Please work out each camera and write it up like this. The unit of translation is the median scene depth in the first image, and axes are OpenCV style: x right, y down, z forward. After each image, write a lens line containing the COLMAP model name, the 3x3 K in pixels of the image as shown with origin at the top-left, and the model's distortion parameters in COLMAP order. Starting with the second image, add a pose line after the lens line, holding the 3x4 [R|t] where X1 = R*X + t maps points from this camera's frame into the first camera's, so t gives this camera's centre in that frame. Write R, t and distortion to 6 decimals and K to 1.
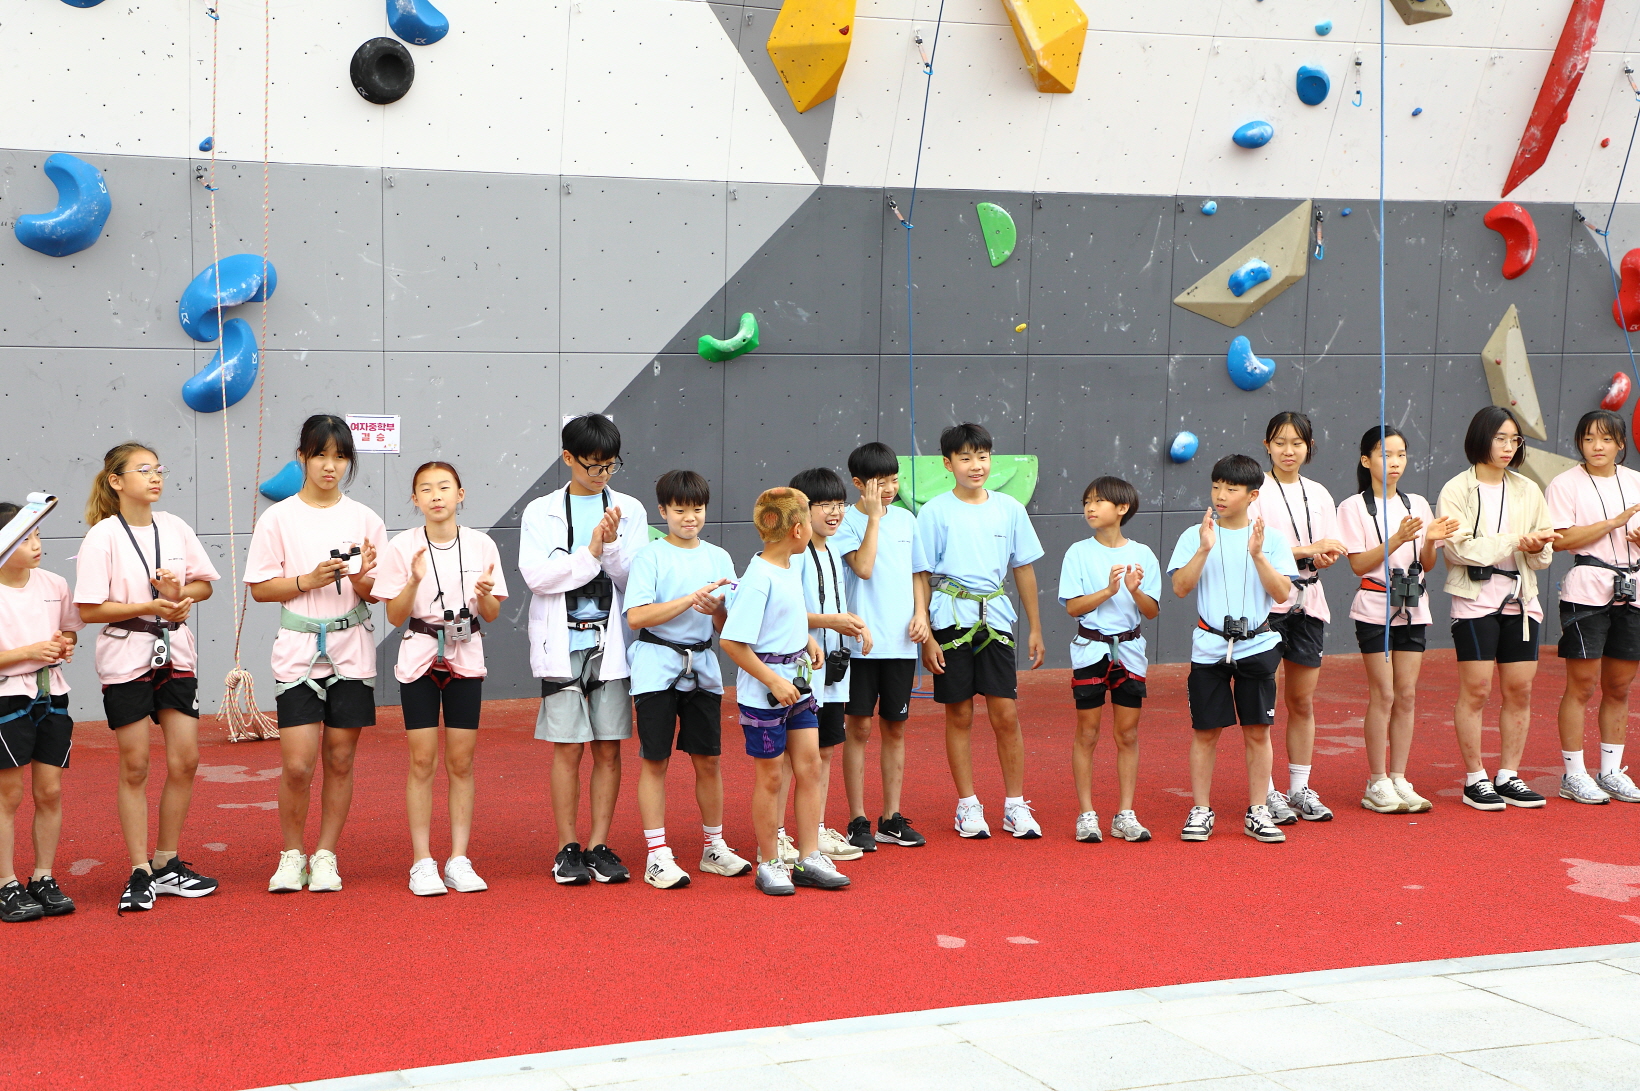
lens RADIAL K [[2545.3, 0, 881.5], [0, 2545.3, 557.1], [0, 0, 1]] dist [0.244197, 0.000000]
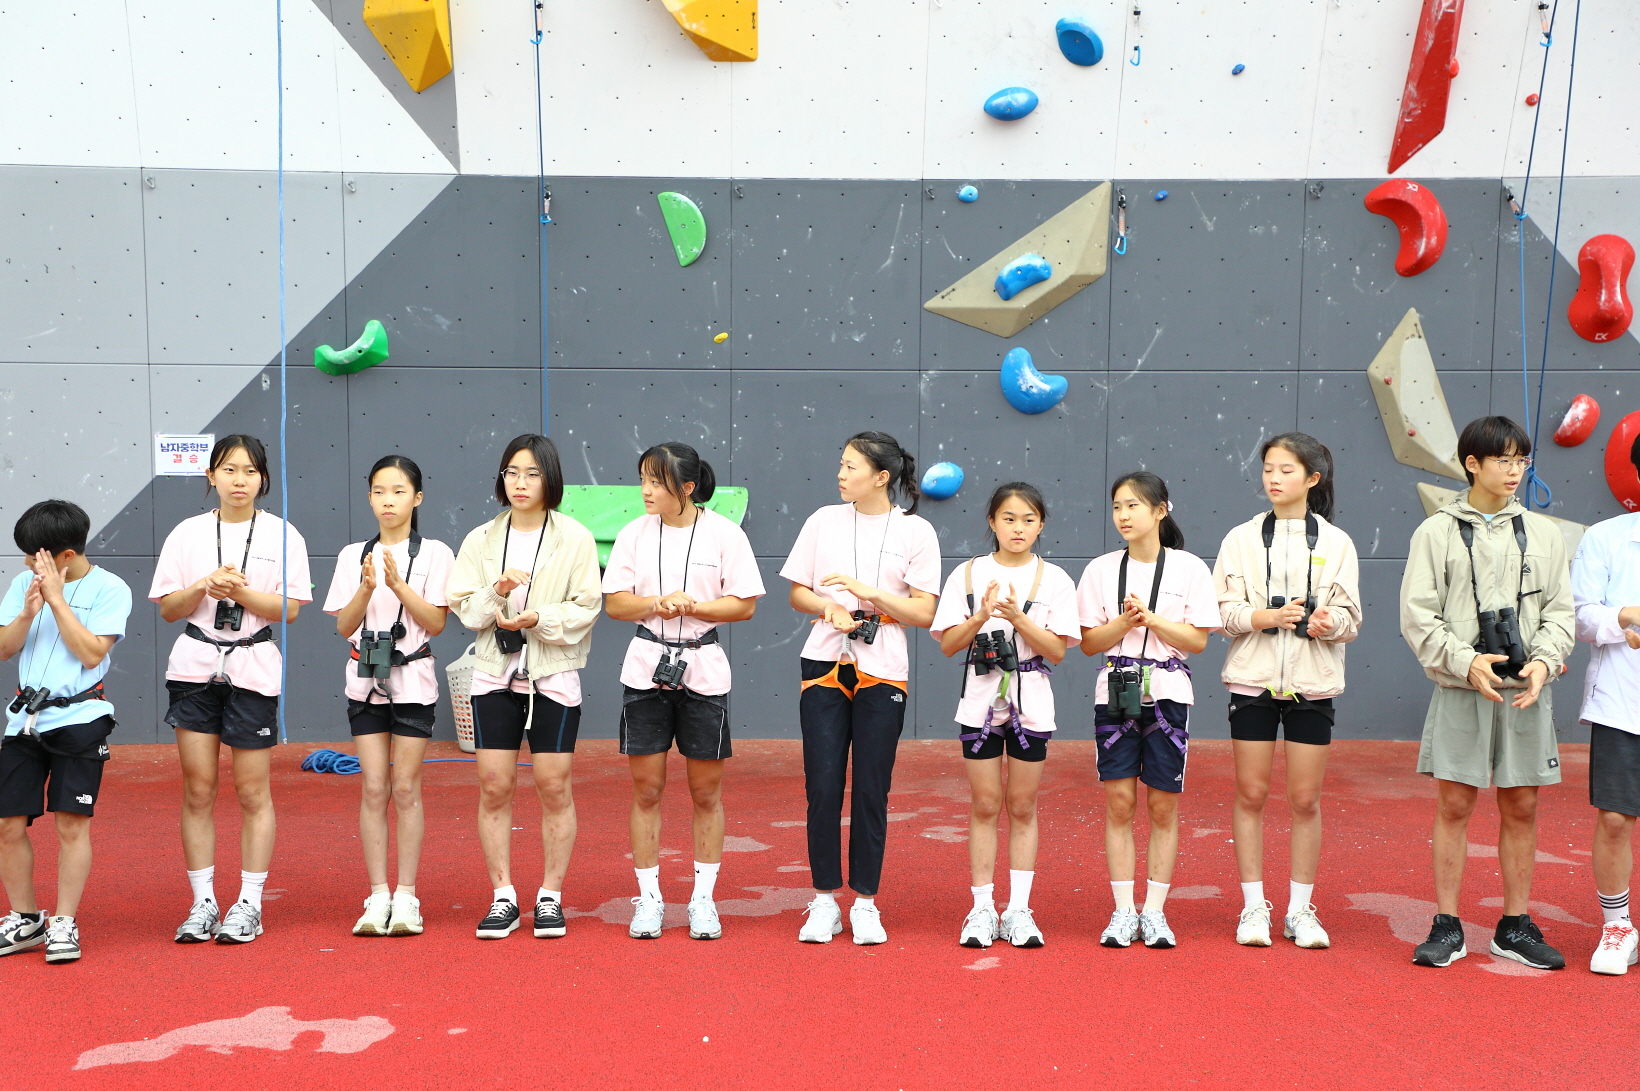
lens RADIAL K [[2829.7, 0, 825.5], [0, 2829.7, 552.2], [0, 0, 1]] dist [0.279002, 0.000000]
pose [[0.930899, 0.025846, -0.364360, 0.428358], [-0.030502, 0.999510, -0.007027, -0.012633], [0.364000, 0.017655, 0.931231, 0.131881]]
